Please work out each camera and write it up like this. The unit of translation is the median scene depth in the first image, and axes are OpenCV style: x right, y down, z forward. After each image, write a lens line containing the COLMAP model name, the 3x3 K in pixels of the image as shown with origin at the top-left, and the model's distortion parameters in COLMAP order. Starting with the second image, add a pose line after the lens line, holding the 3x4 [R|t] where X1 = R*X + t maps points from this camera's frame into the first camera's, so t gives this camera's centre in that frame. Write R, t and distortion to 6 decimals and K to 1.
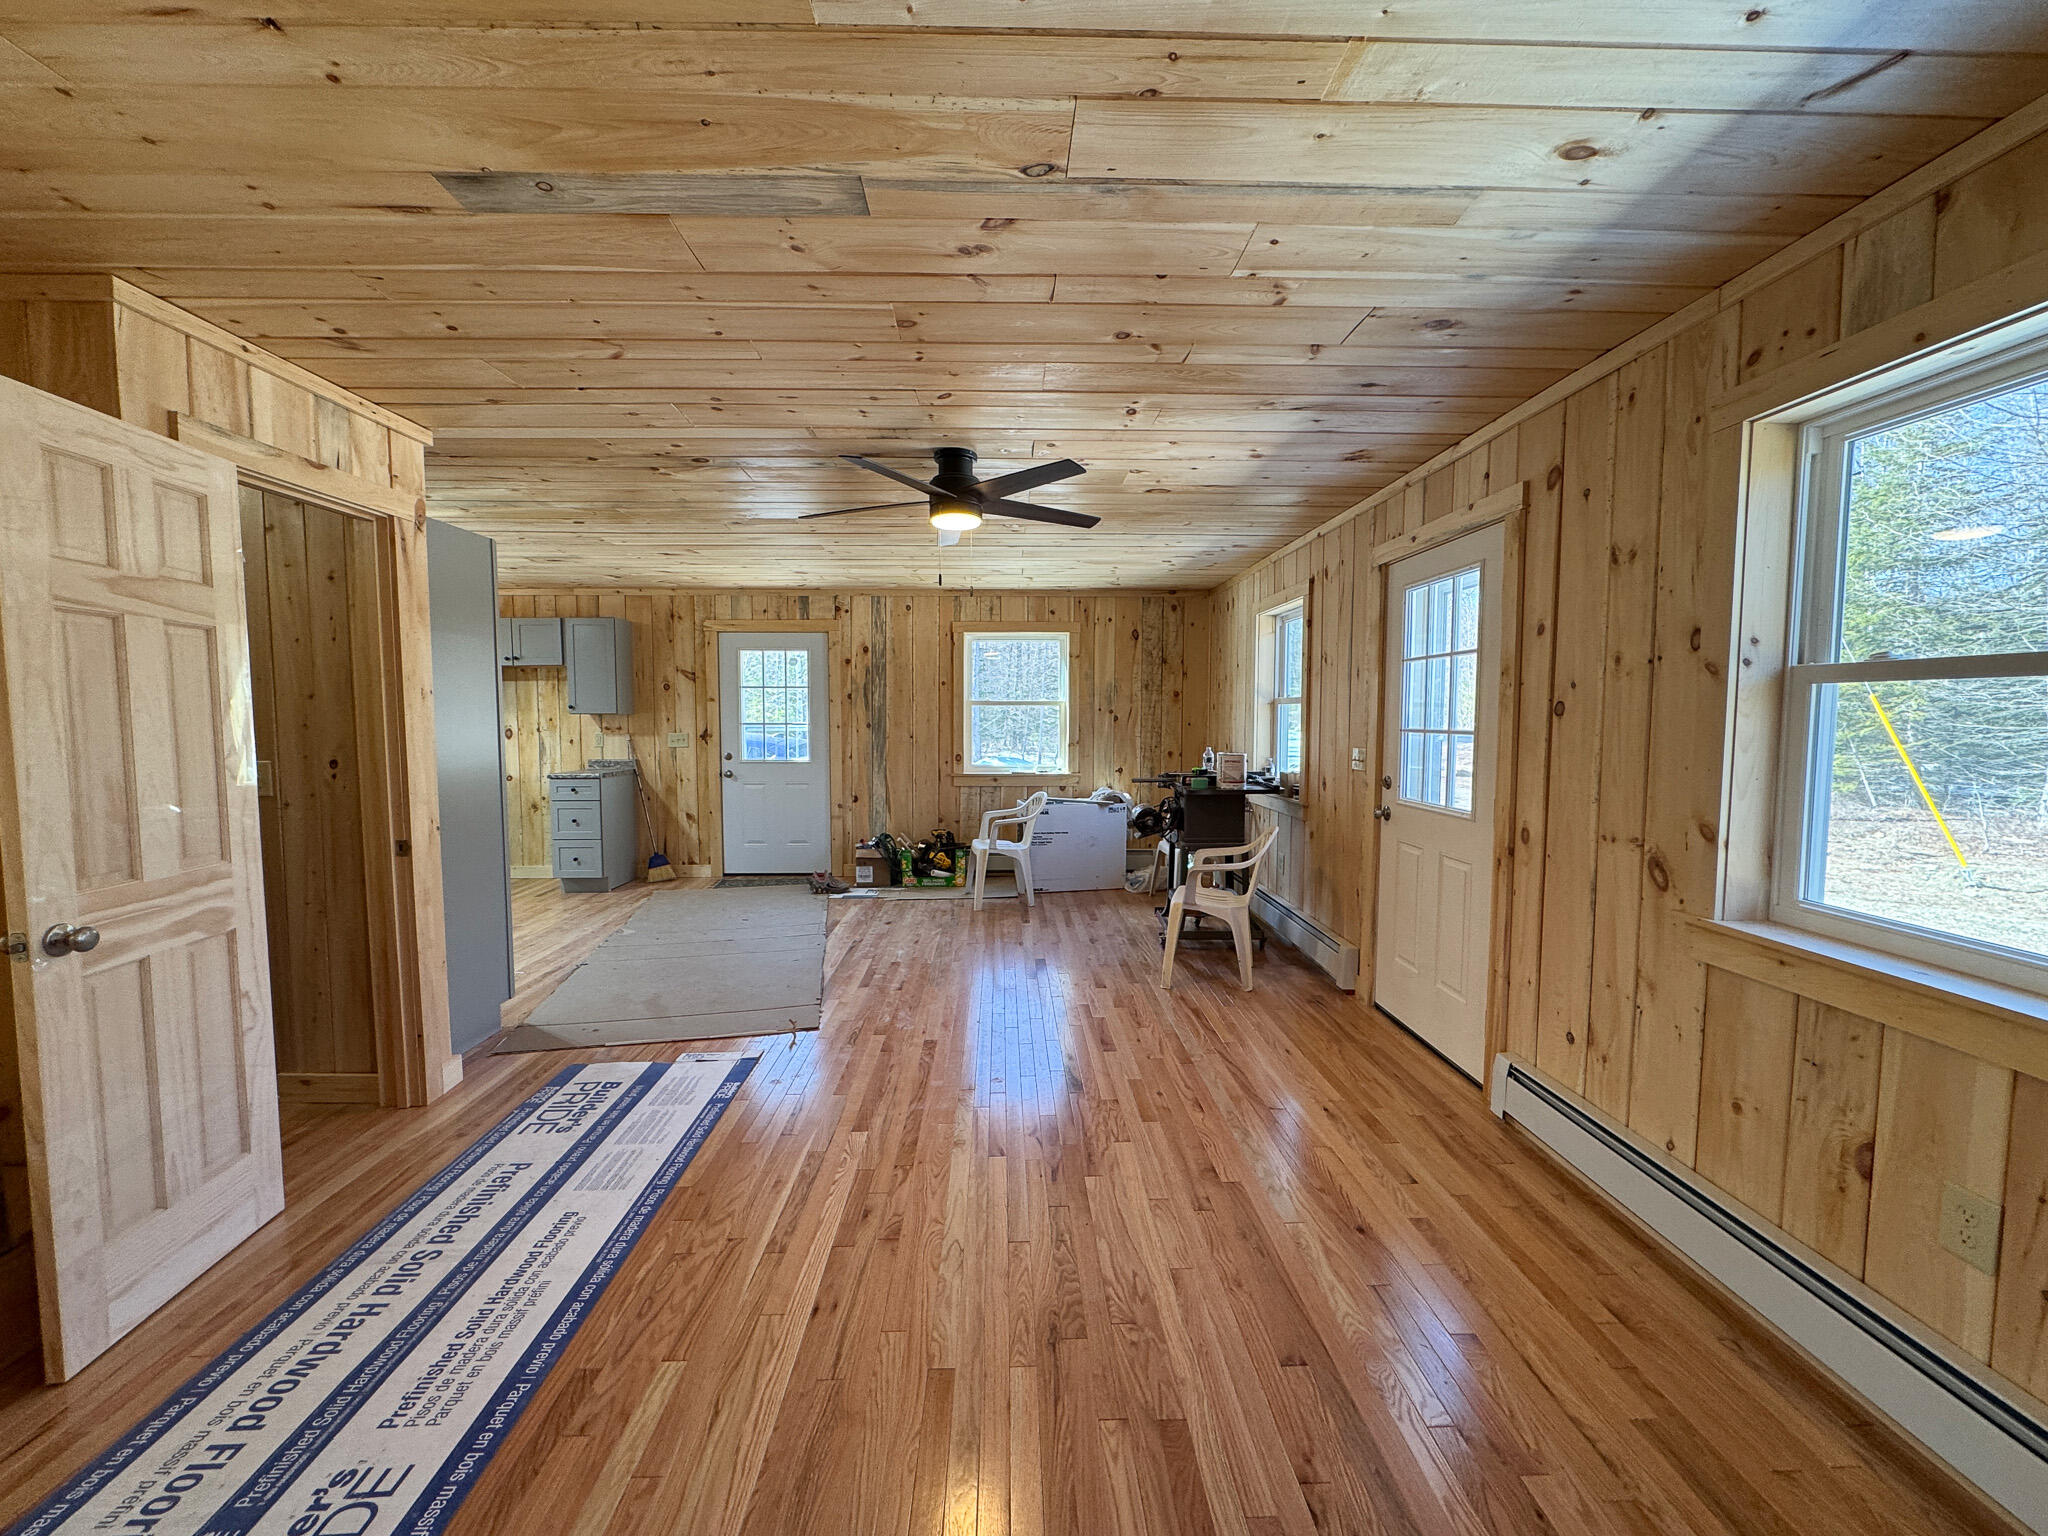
lens RADIAL K [[813.9, 0, 1008.6], [0, 813.9, 756.4], [0, 0, 1]] dist [-0.000483, -0.000184]
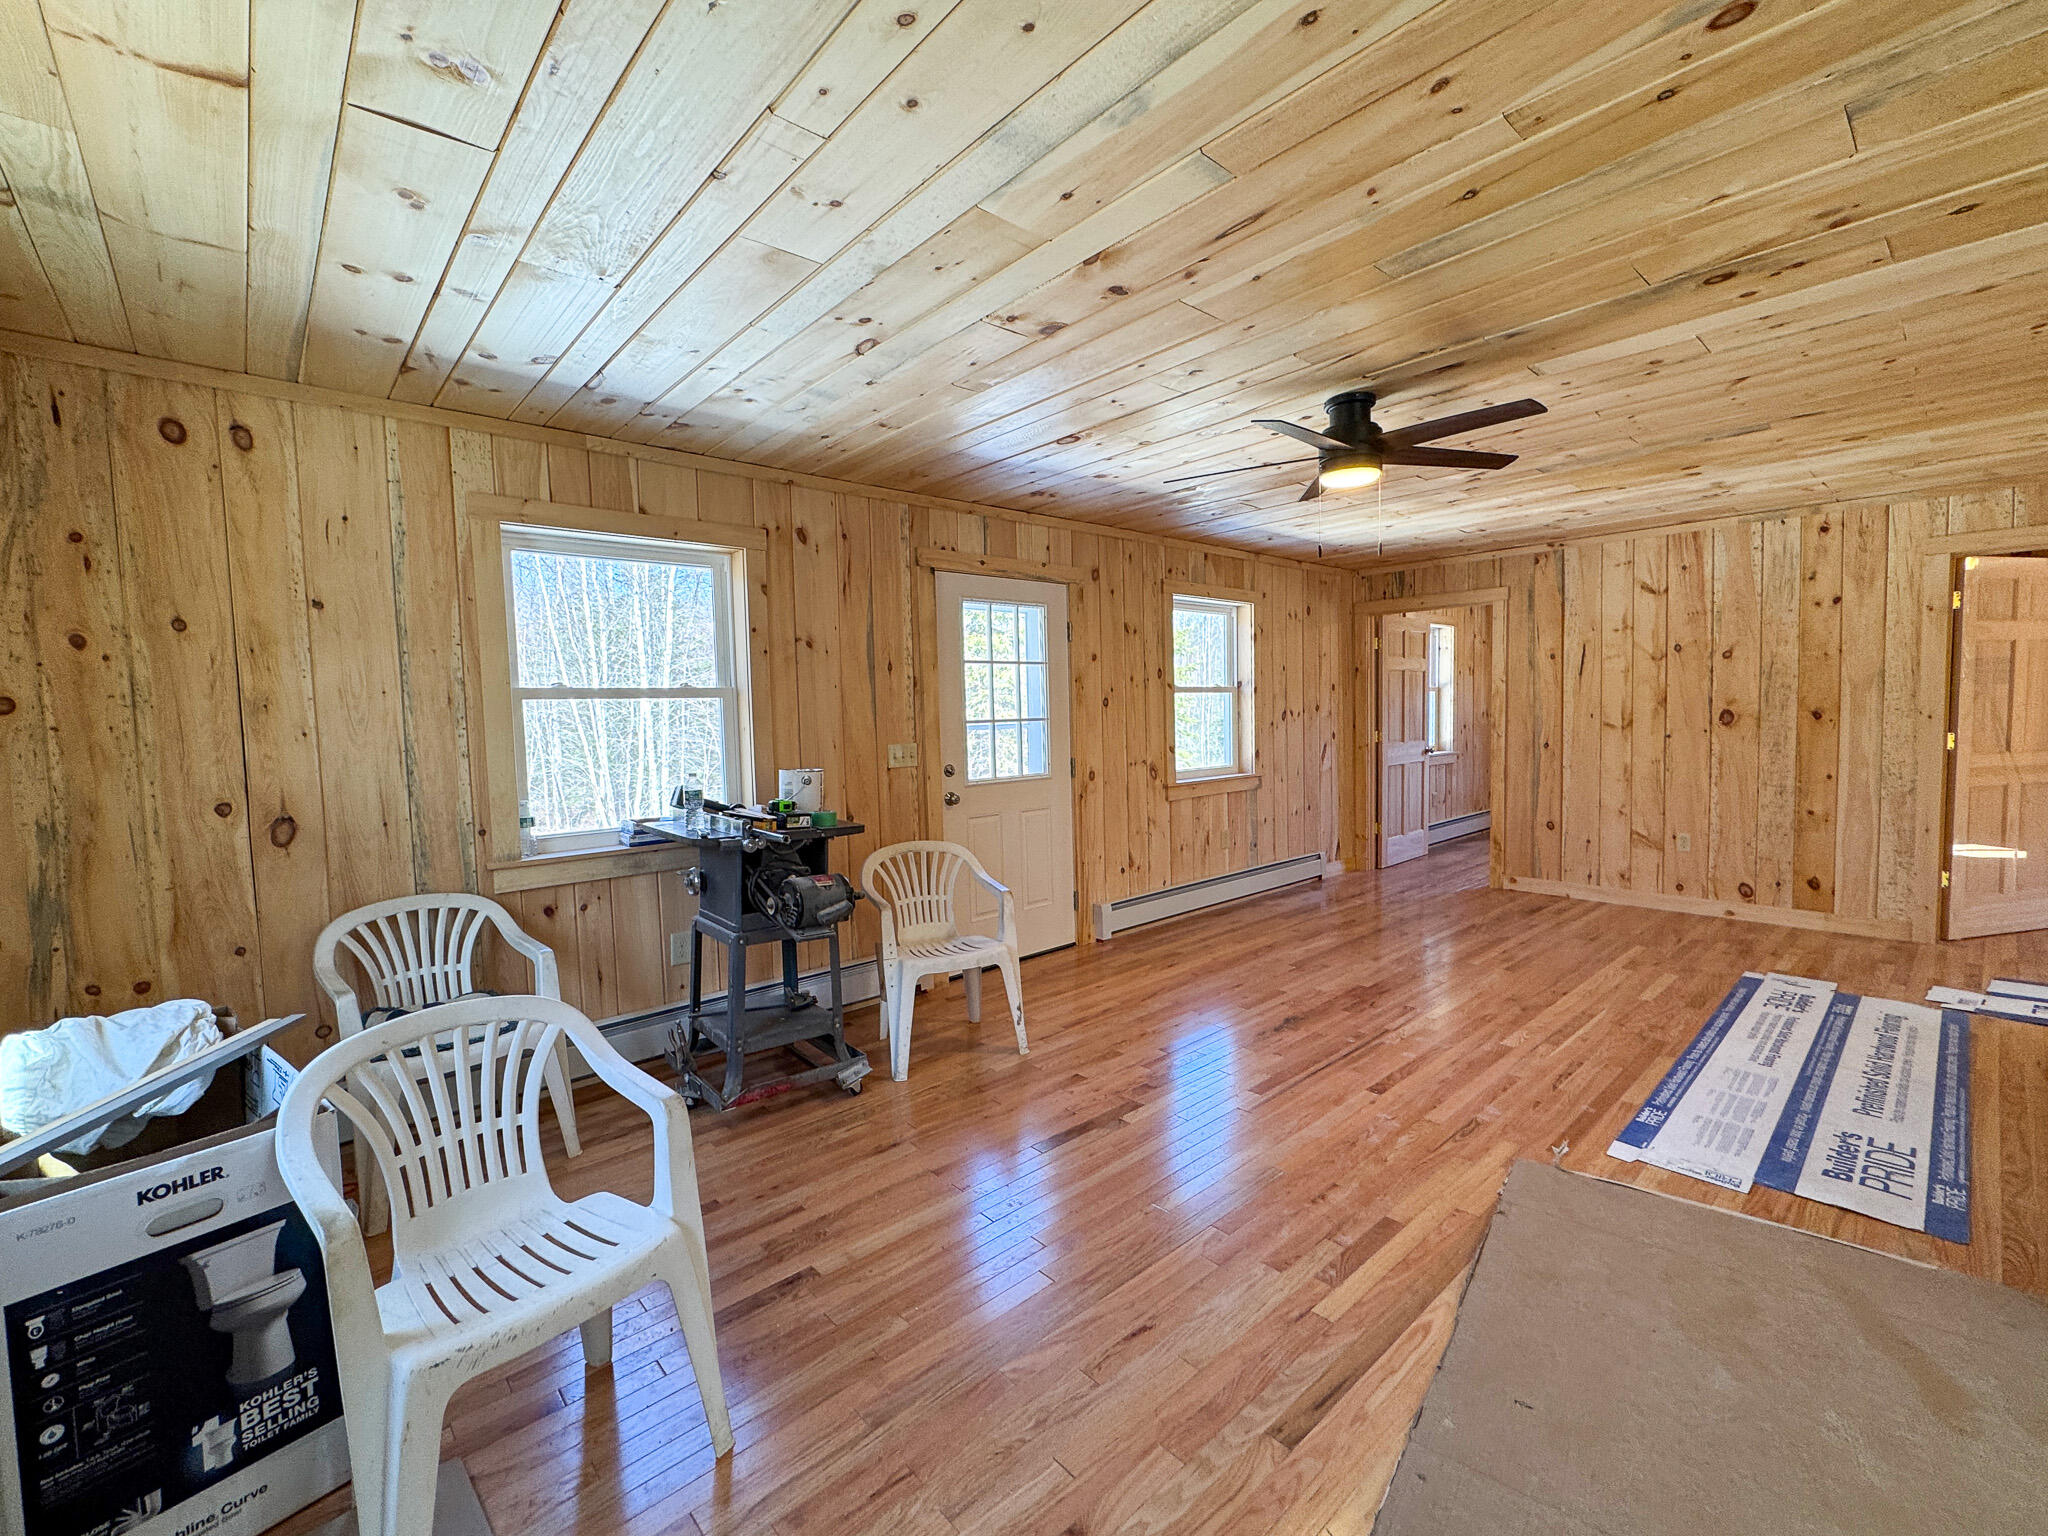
lens RADIAL K [[864.6, 0, 1019.1], [0, 864.6, 763.9], [0, 0, 1]] dist [-0.000868, -0.000014]
pose [[-0.653267, -0.033739, 0.756376, -0.306452], [0.061754, 0.993304, 0.097643, -0.054458], [-0.754605, 0.110496, -0.646809, 1.075546]]
